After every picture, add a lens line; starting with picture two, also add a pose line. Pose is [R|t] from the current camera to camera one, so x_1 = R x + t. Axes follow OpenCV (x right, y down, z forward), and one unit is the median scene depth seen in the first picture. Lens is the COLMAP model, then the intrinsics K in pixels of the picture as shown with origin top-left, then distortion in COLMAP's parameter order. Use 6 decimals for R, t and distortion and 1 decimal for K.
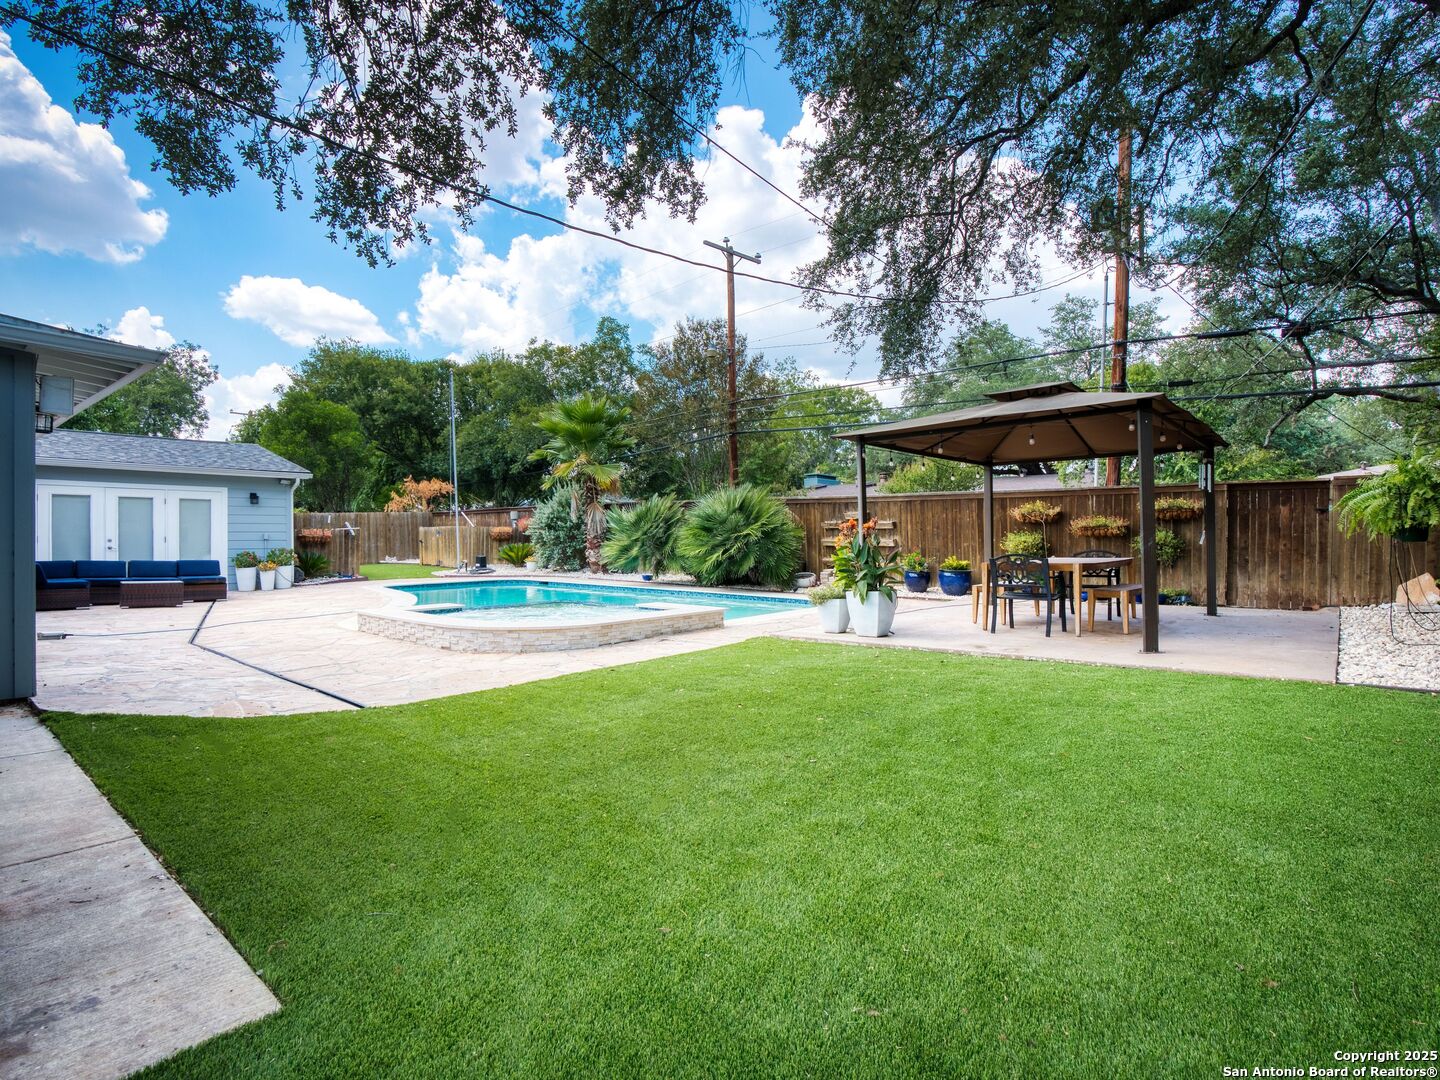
lens RADIAL K [[737.2, 0, 722.3], [0, 737.2, 531.9], [0, 0, 1]] dist [-0.003335, 0.001213]
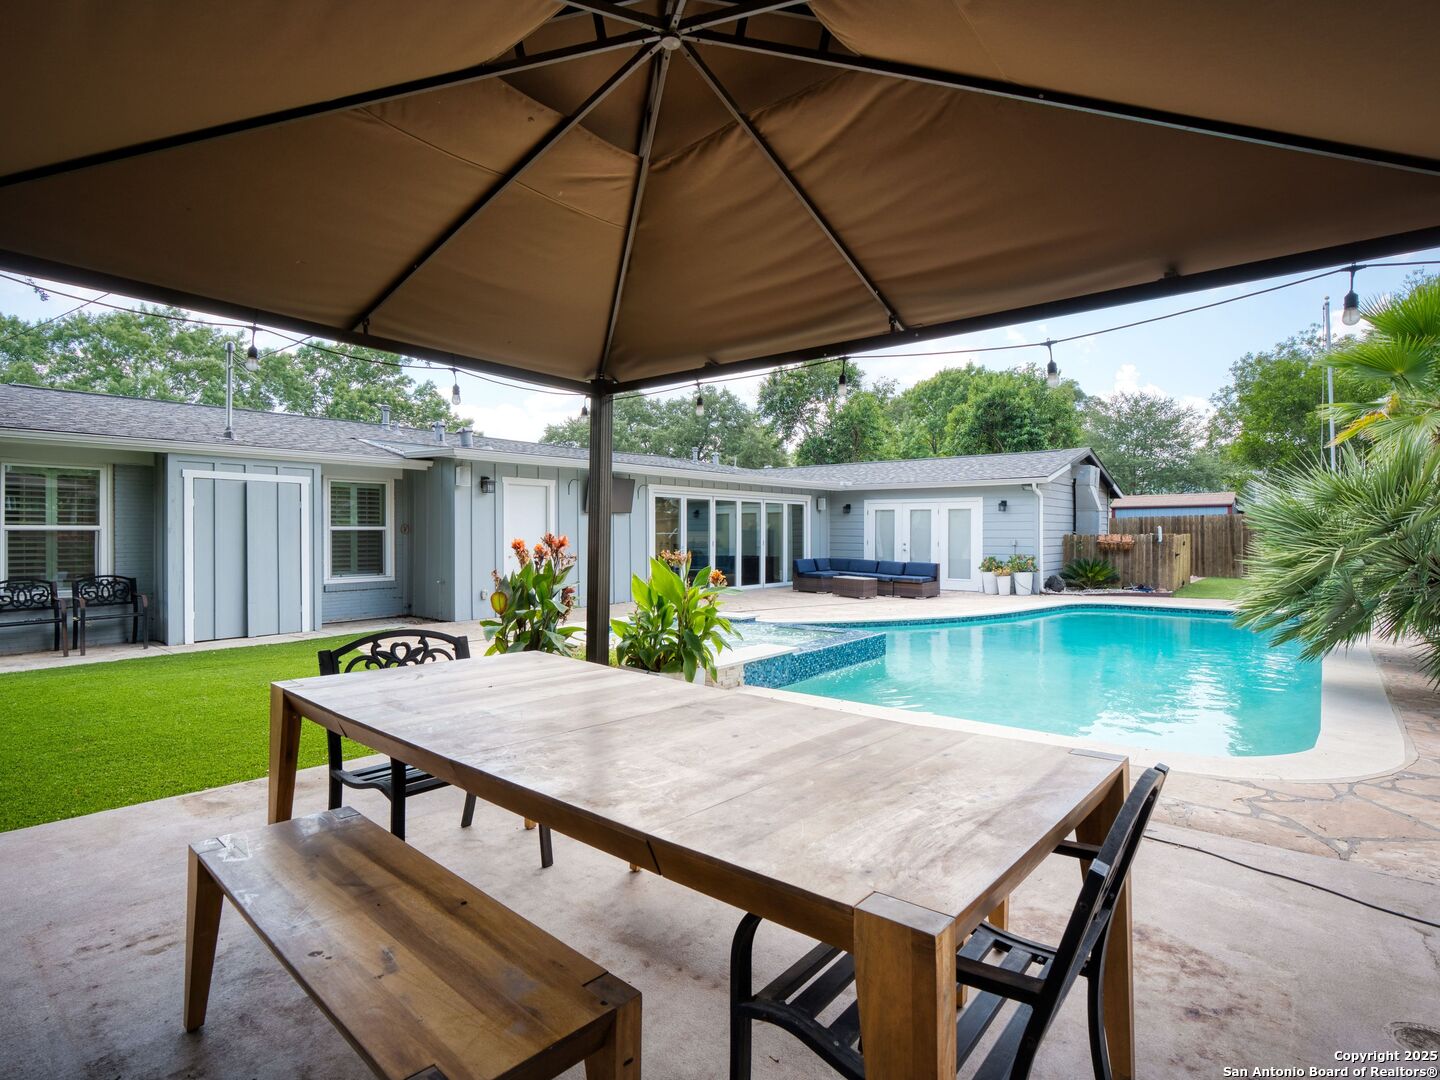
lens RADIAL K [[737.2, 0, 722.3], [0, 737.2, 531.9], [0, 0, 1]] dist [-0.003335, 0.001213]
pose [[0.026025, 0.000538, -0.999661, 0.316037], [0.002073, 0.999998, 0.000592, -0.008036], [0.999659, -0.002088, 0.026024, 0.467771]]
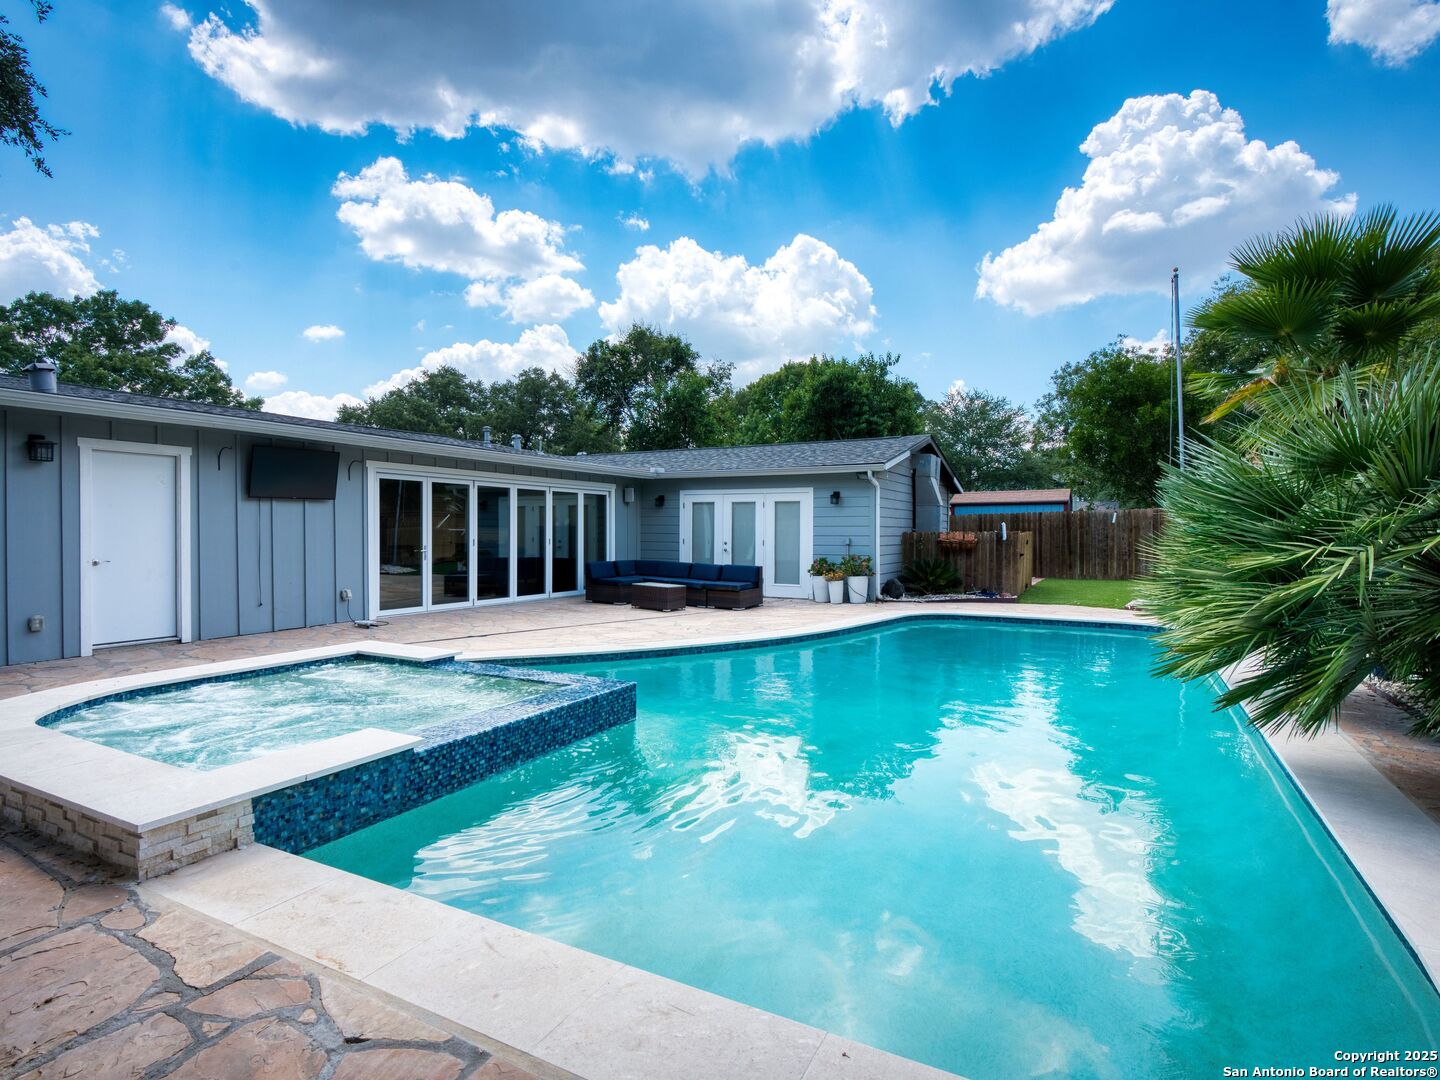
lens RADIAL K [[737.2, 0, 722.3], [0, 737.2, 531.9], [0, 0, 1]] dist [-0.003335, 0.001213]
pose [[0.216494, 0.001388, -0.976283, 0.157057], [-0.000620, 0.999999, 0.001284, -0.004448], [0.976284, 0.000328, 0.216494, 0.548268]]
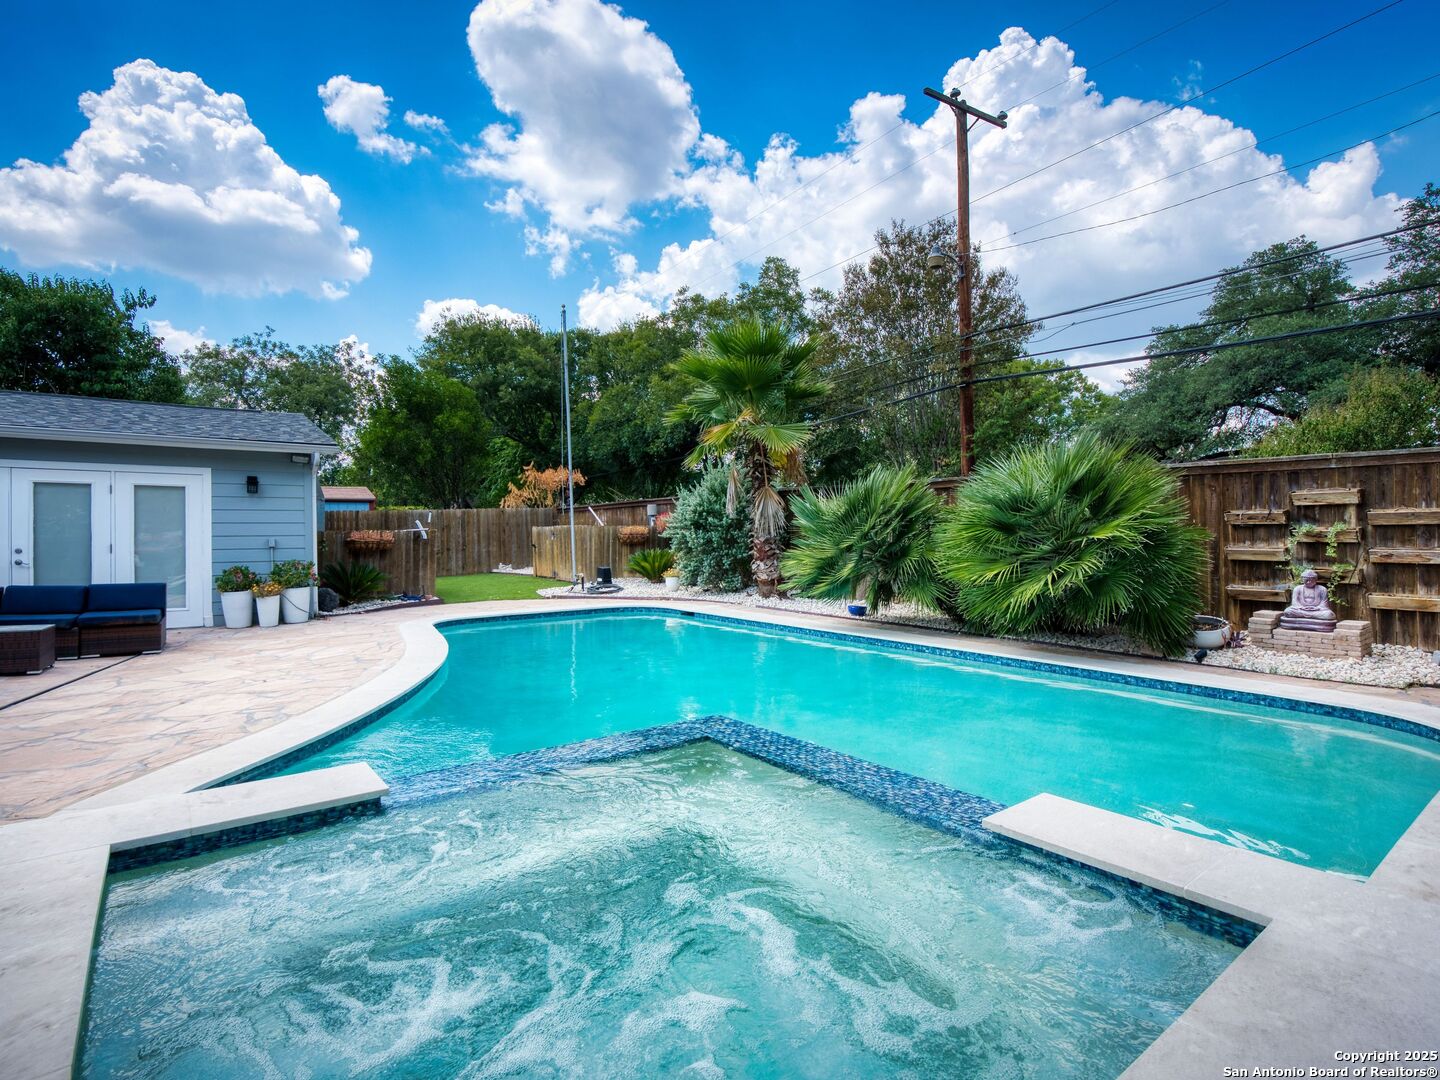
lens RADIAL K [[737.2, 0, 722.3], [0, 737.2, 531.9], [0, 0, 1]] dist [-0.003335, 0.001213]
pose [[0.978035, -0.004596, -0.208388, -0.075501], [0.005106, 0.999985, 0.001909, -0.002143], [0.208377, -0.002931, 0.978044, 0.363169]]
